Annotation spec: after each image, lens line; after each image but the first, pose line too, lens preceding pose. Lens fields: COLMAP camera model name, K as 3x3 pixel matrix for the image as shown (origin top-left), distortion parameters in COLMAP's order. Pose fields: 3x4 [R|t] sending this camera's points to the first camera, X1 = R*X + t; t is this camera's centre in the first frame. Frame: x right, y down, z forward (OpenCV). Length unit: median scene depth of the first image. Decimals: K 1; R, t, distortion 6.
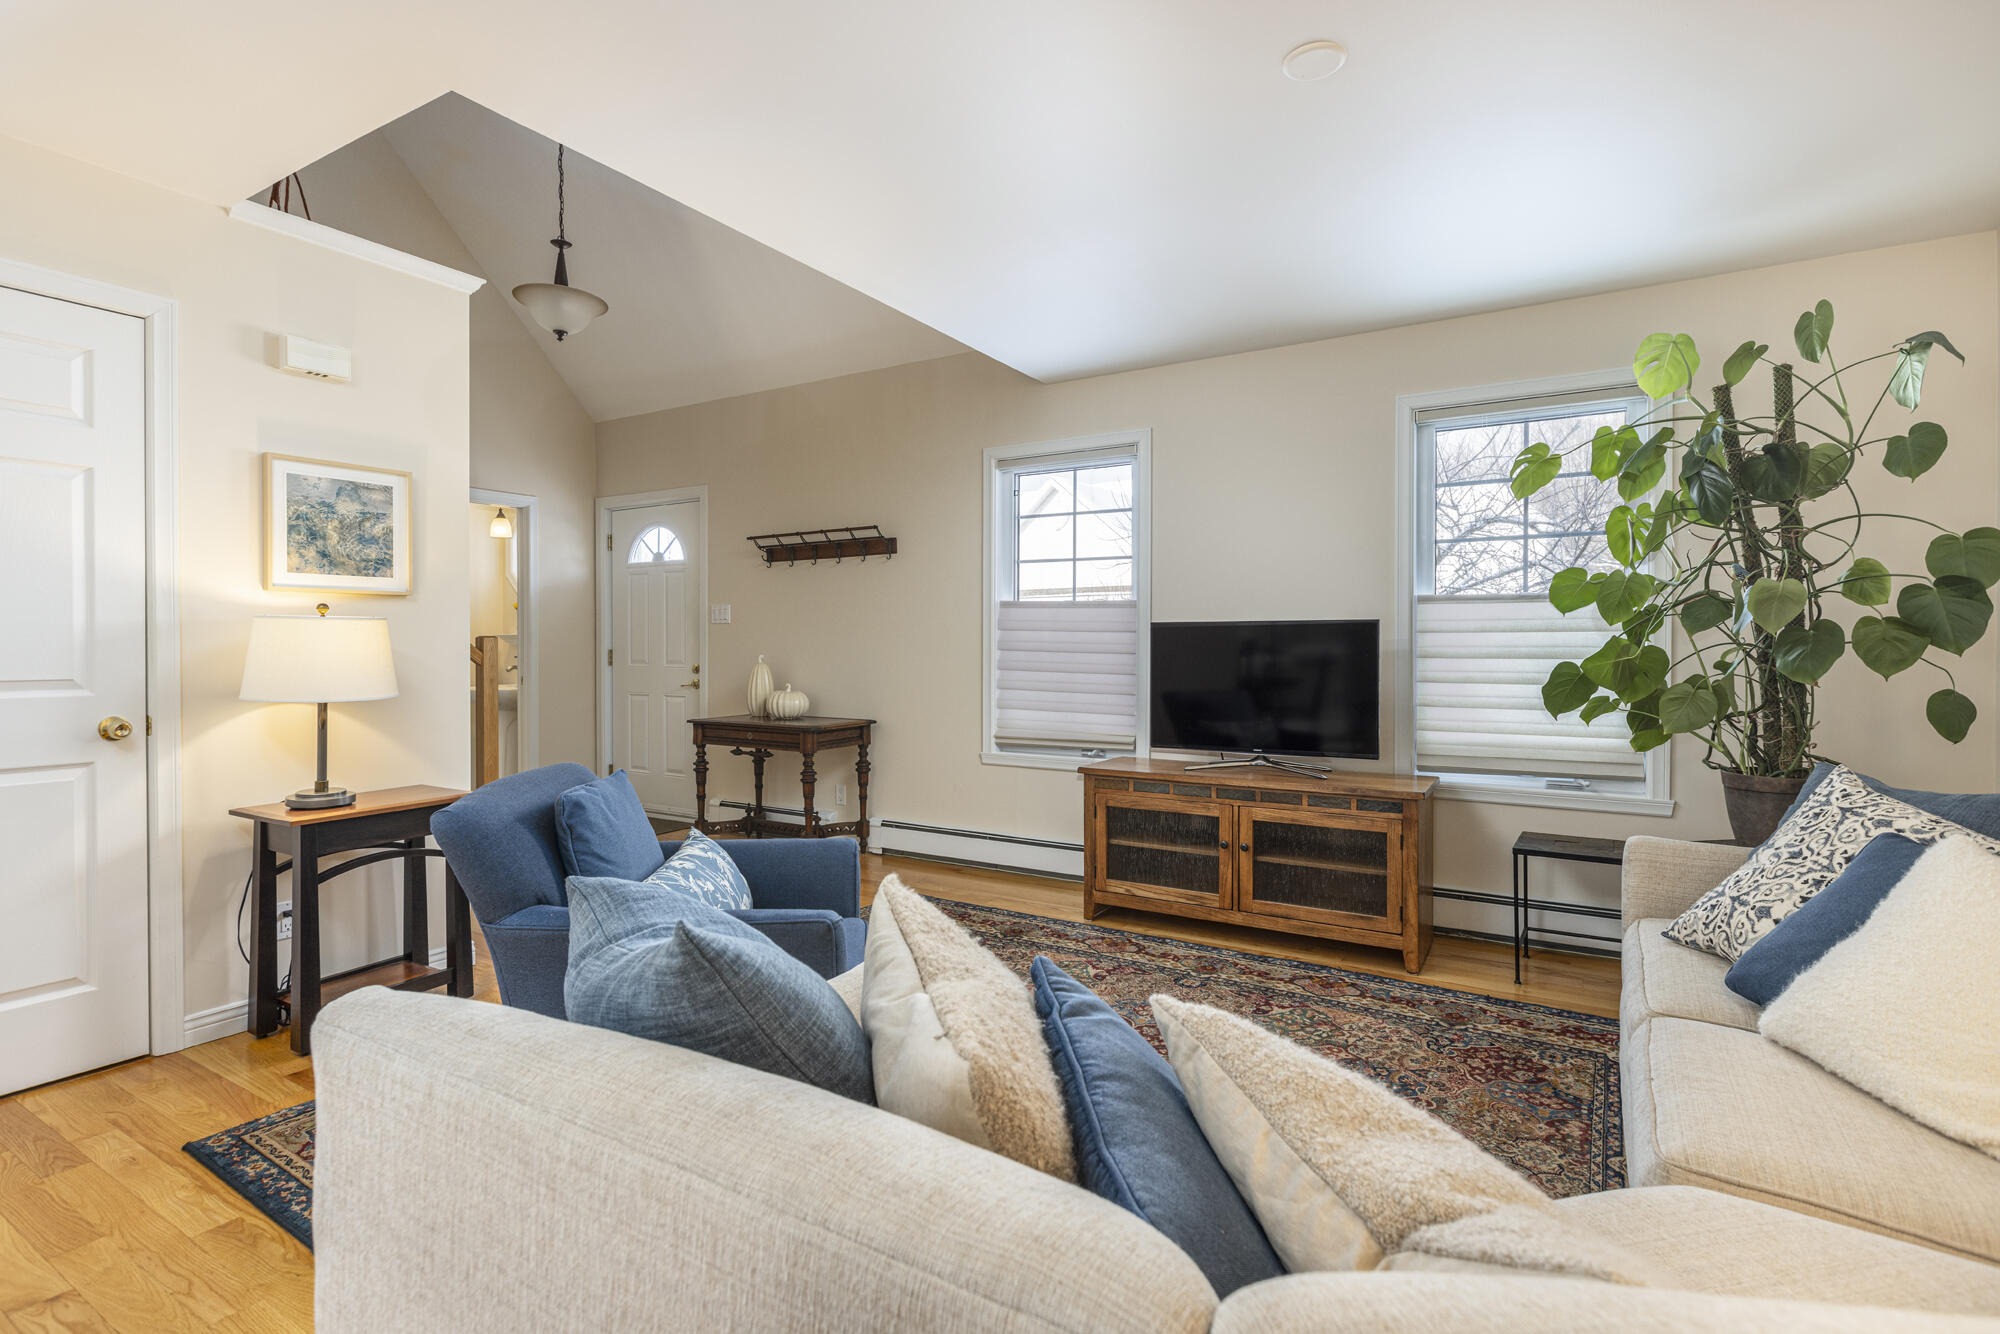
lens RADIAL K [[930.2, 0, 967.0], [0, 930.2, 655.6], [0, 0, 1]] dist [-0.010339, 0.001646]
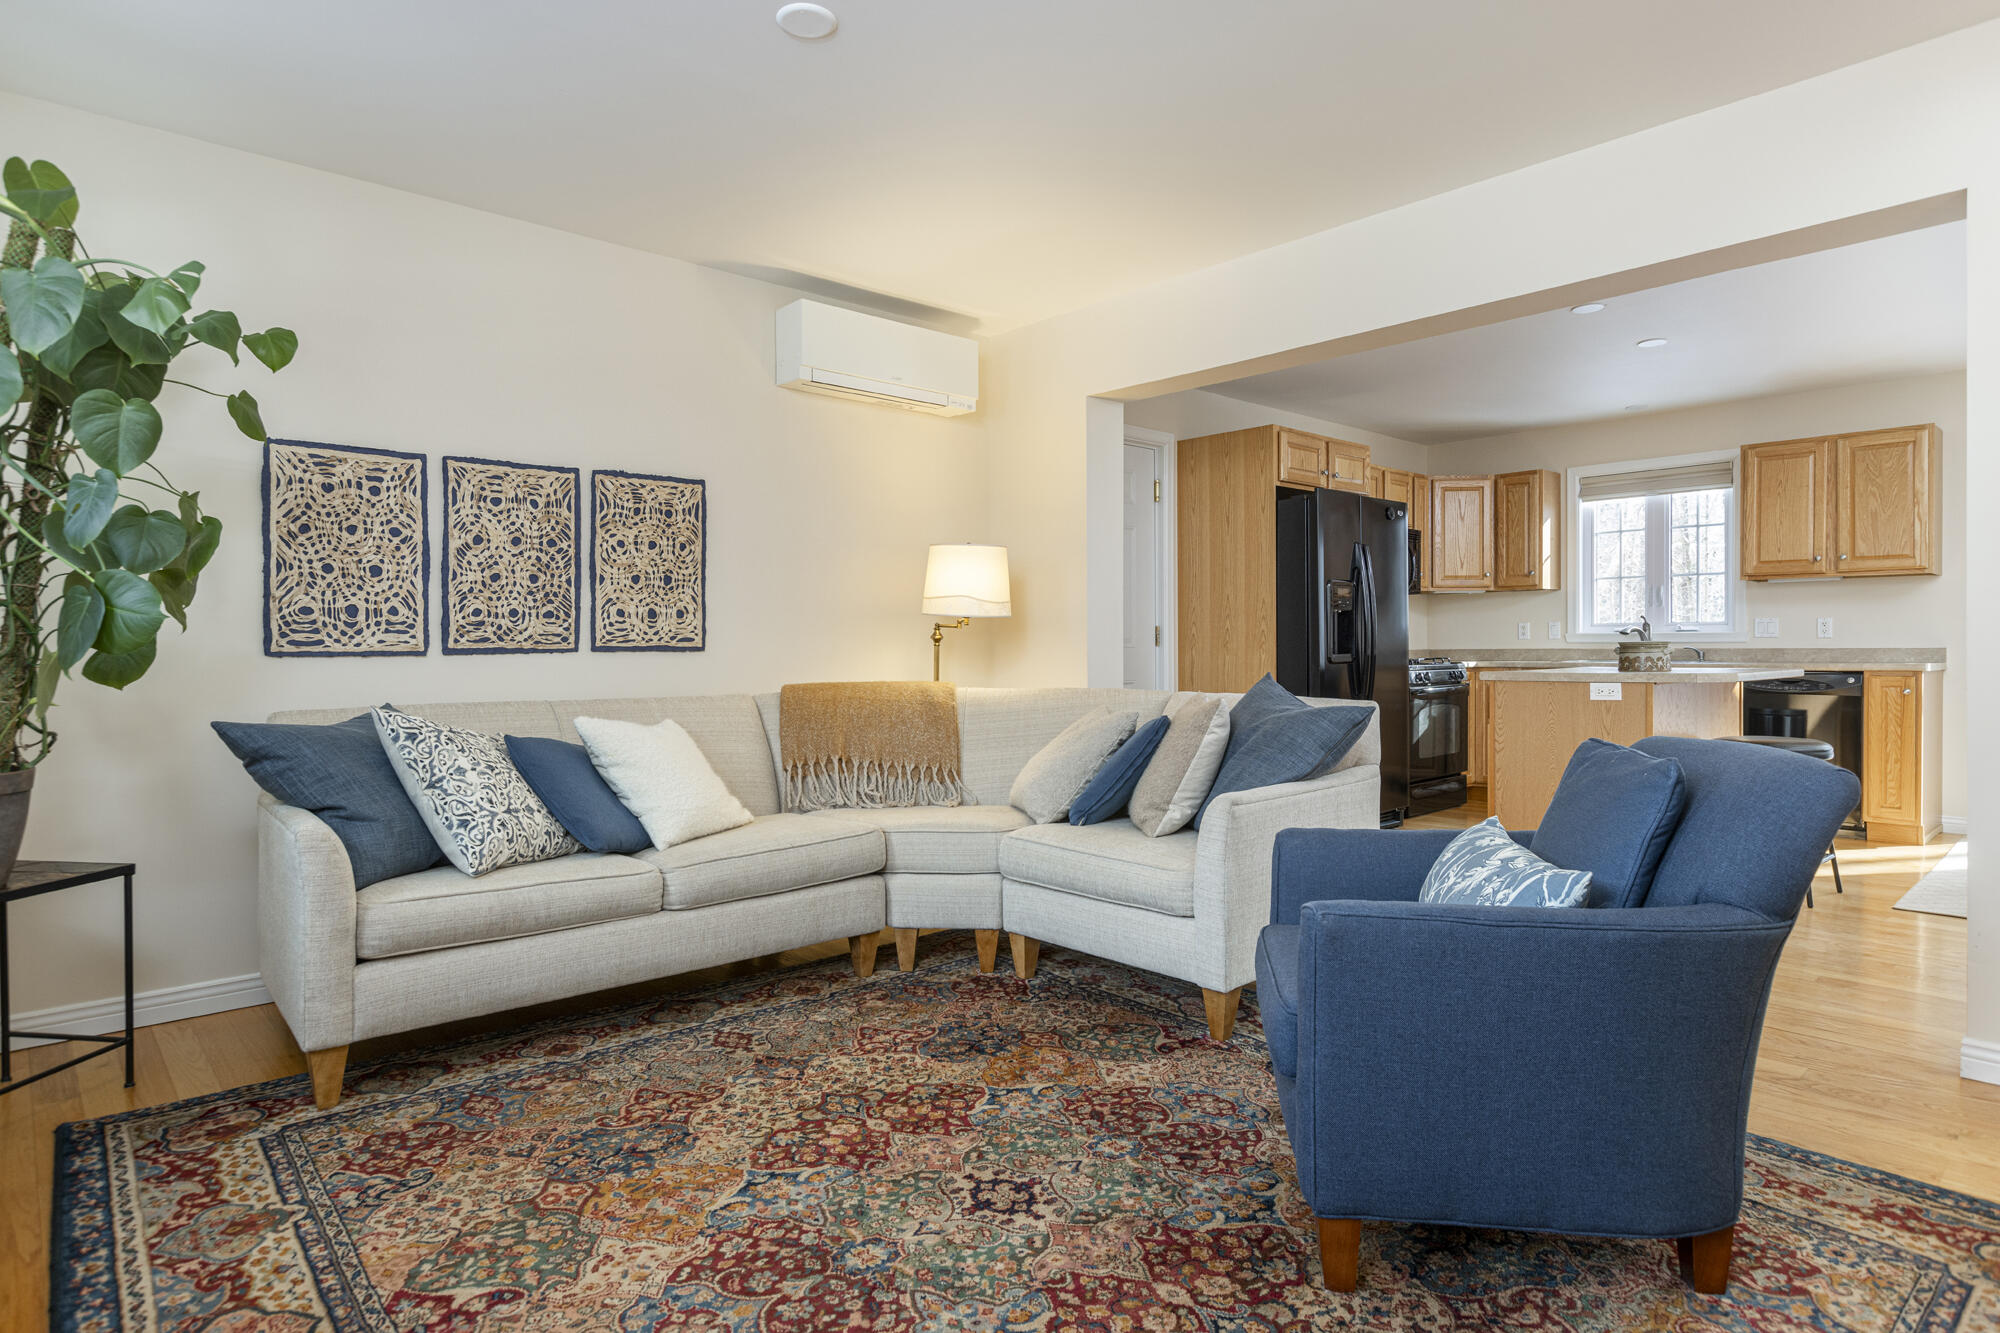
lens RADIAL K [[1095.6, 0, 976.5], [0, 1095.6, 660.0], [0, 0, 1]] dist [-0.008479, 0.002743]
pose [[-0.962998, 0.002898, 0.269494, -0.078867], [0.009072, 0.999724, 0.021667, 0.025626], [-0.269357, 0.023310, -0.962758, 1.308987]]
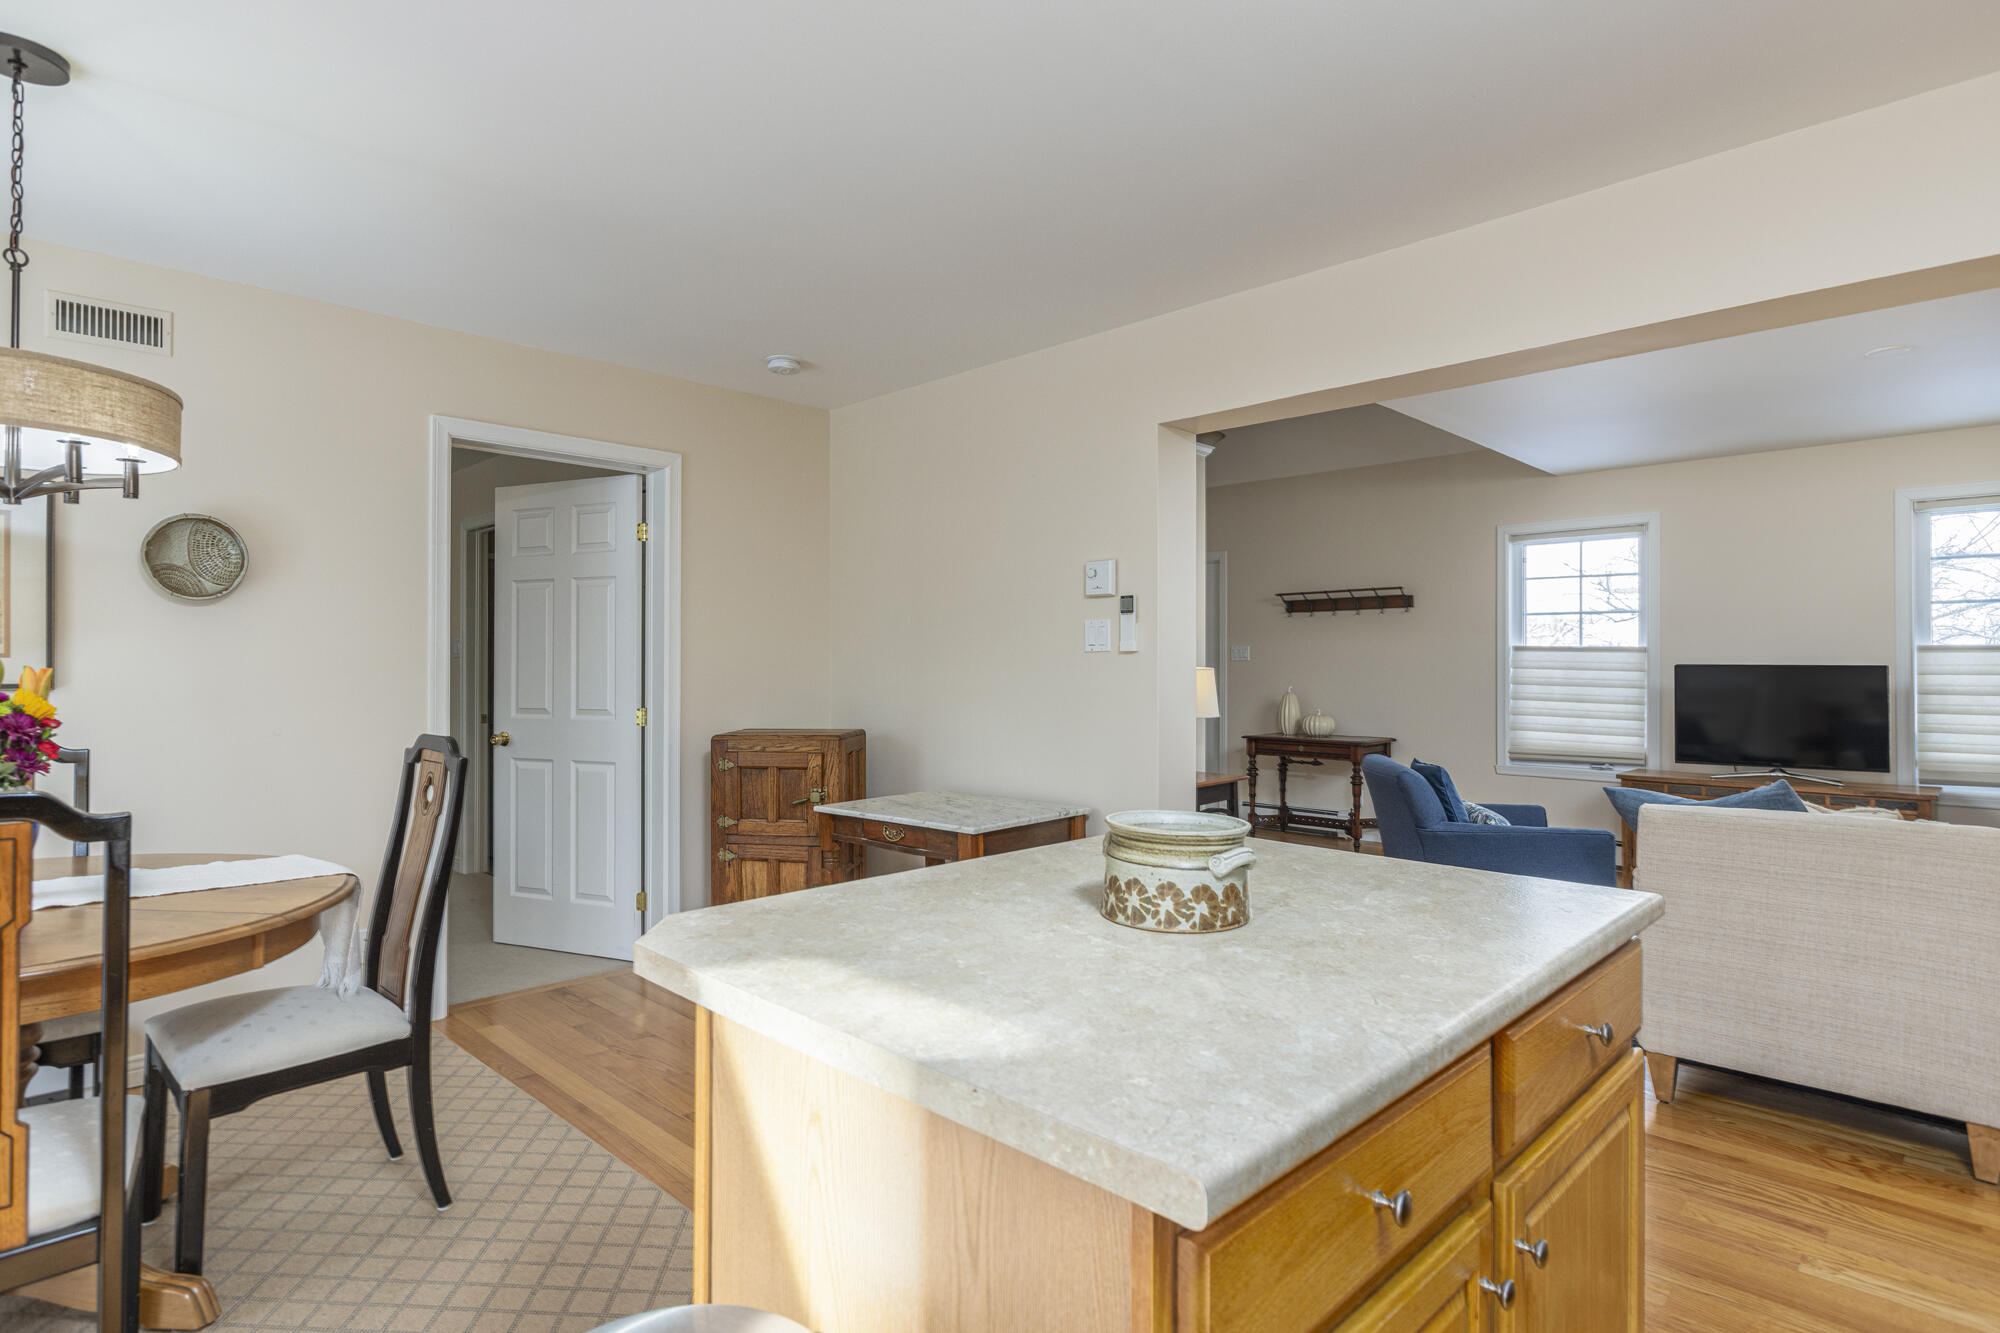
lens RADIAL K [[1023.2, 0, 968.6], [0, 1023.2, 661.1], [0, 0, 1]] dist [-0.001177, -0.001467]
pose [[0.974264, -0.000783, -0.225407, -0.539817], [-0.003211, 0.999844, -0.017354, -0.015919], [0.225385, 0.017631, 0.974110, -0.758283]]
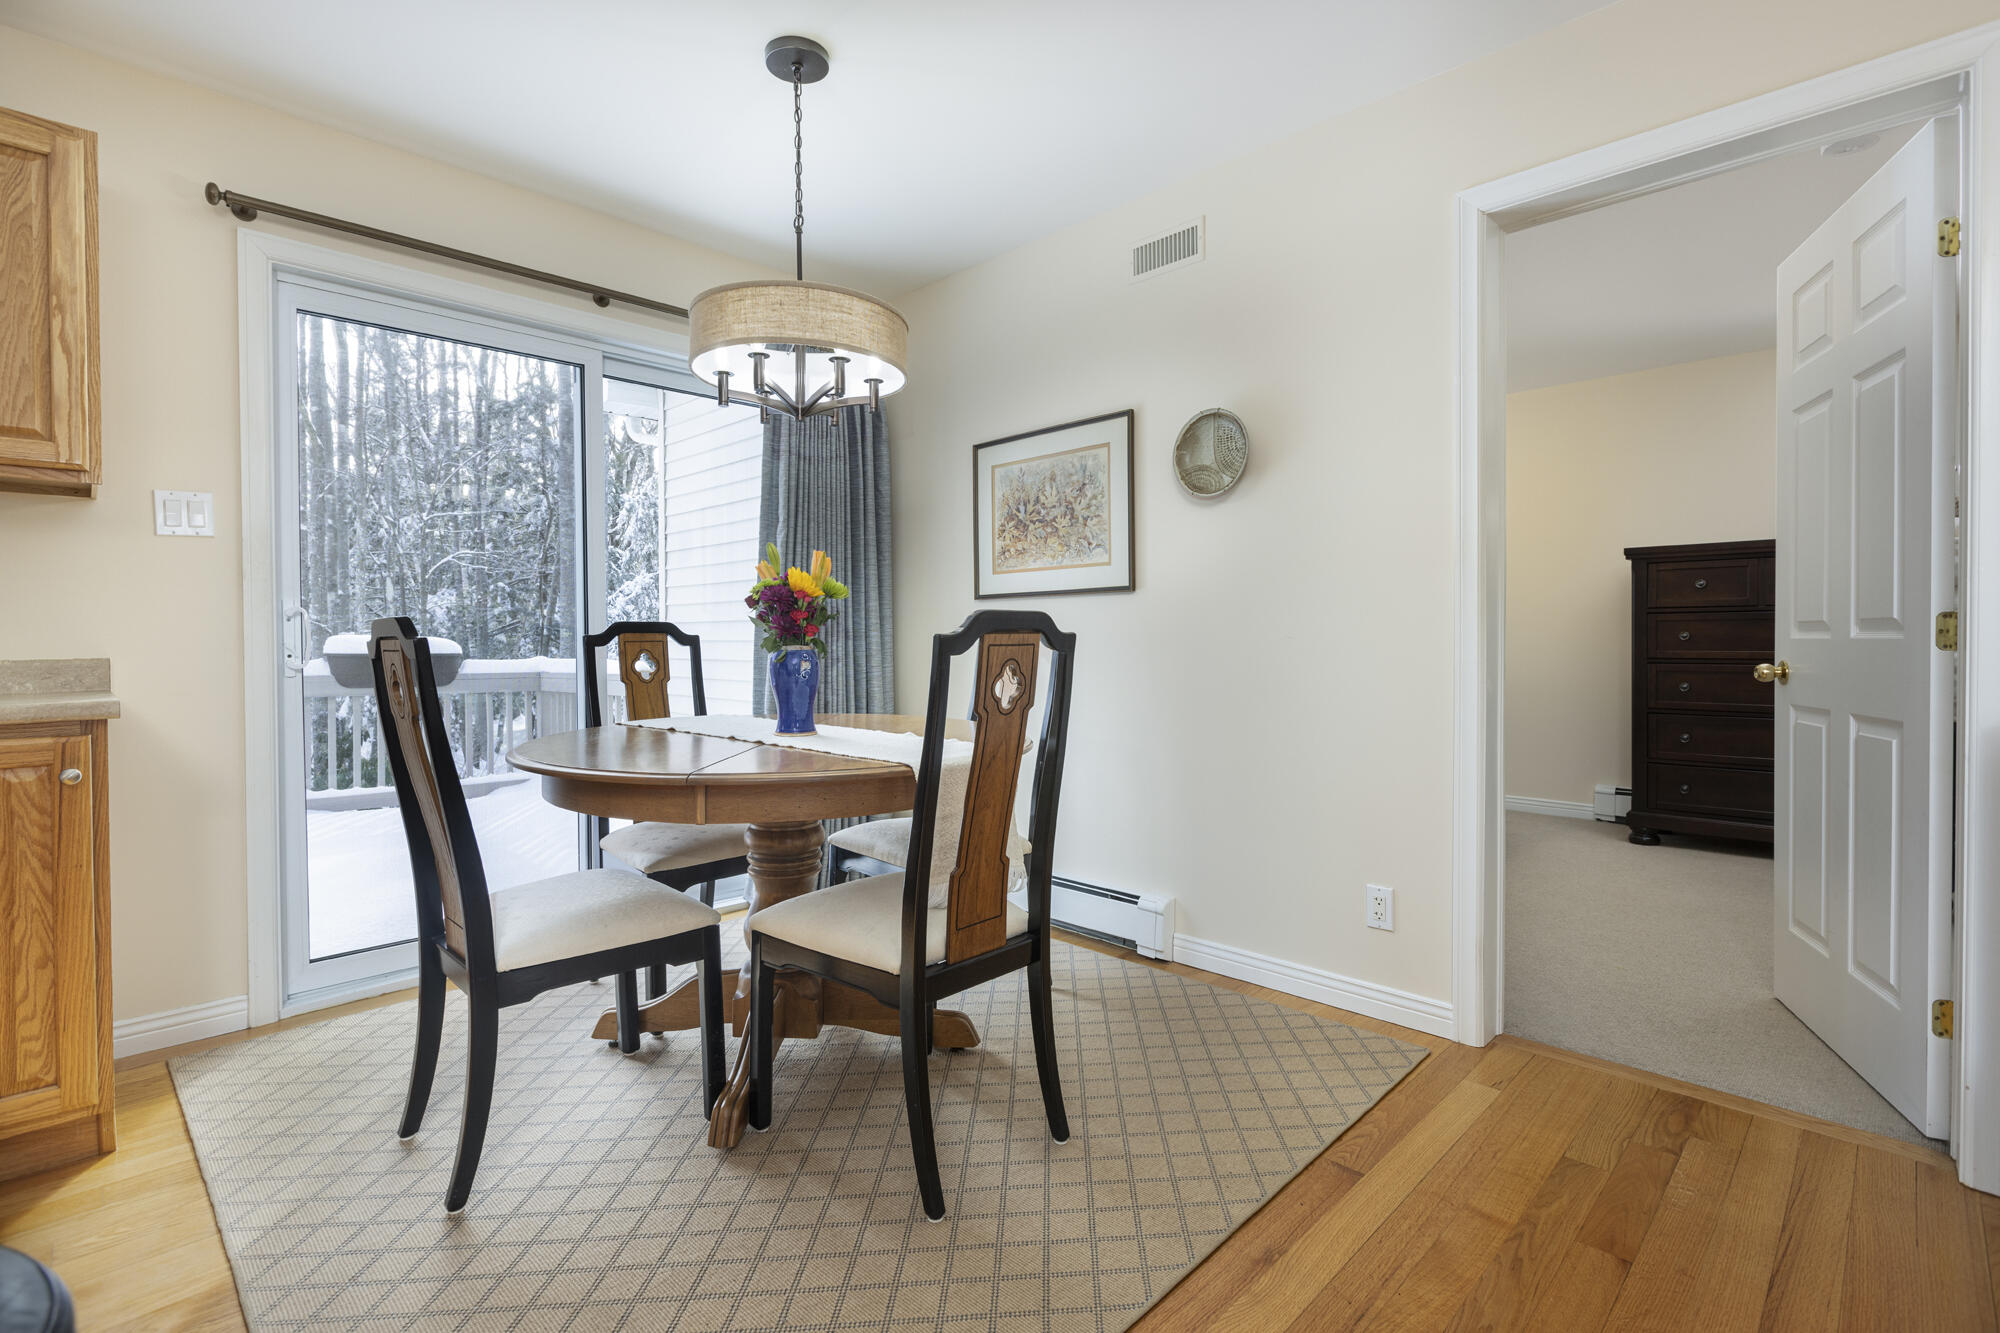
lens RADIAL K [[930.2, 0, 999.6], [0, 930.2, 646.7], [0, 0, 1]] dist [-0.010339, 0.001646]
pose [[-0.207903, 0.012082, -0.978075, -0.580609], [-0.002740, 0.999913, 0.012935, 0.038661], [0.978146, 0.005369, -0.207852, -0.016936]]
